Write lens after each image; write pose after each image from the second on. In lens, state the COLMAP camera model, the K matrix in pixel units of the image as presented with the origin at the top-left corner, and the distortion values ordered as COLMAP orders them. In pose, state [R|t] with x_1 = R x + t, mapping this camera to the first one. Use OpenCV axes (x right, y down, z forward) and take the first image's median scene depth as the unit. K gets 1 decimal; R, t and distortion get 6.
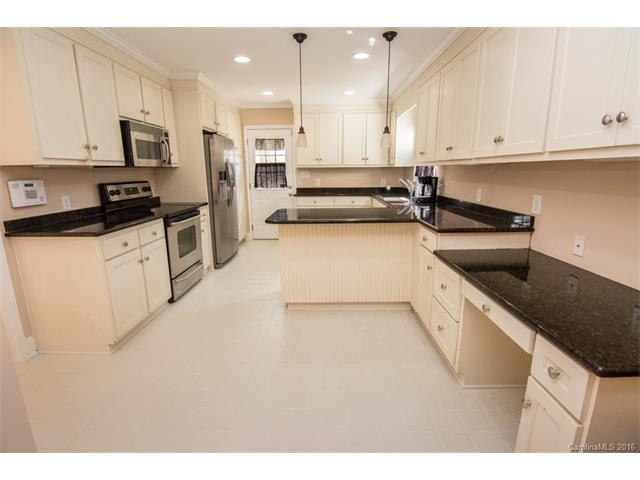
lens RADIAL K [[310.9, 0, 320.0], [0, 310.9, 240.0], [0, 0, 1]] dist [-0.002174, -0.012305]
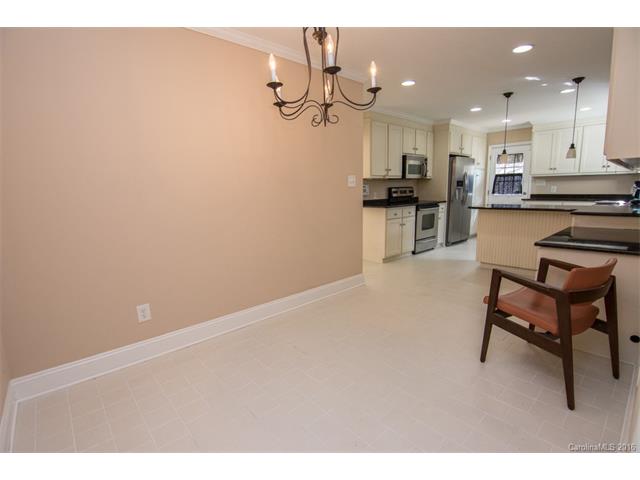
lens RADIAL K [[310.9, 0, 320.0], [0, 310.9, 240.0], [0, 0, 1]] dist [-0.002174, -0.012305]
pose [[0.686034, 0.110246, -0.719168, 0.355914], [-0.140949, 0.989866, 0.017288, 0.140074], [0.713786, 0.089506, 0.694621, -0.525396]]
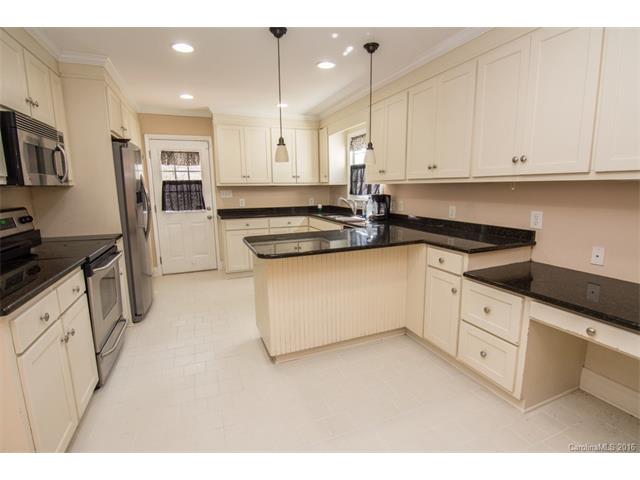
lens RADIAL K [[310.9, 0, 320.0], [0, 310.9, 240.0], [0, 0, 1]] dist [-0.002174, -0.012305]
pose [[0.920516, -0.068760, 0.384606, -0.228423], [0.089888, 0.995257, -0.037205, -0.039741], [-0.380224, 0.068819, 0.922331, 0.163875]]
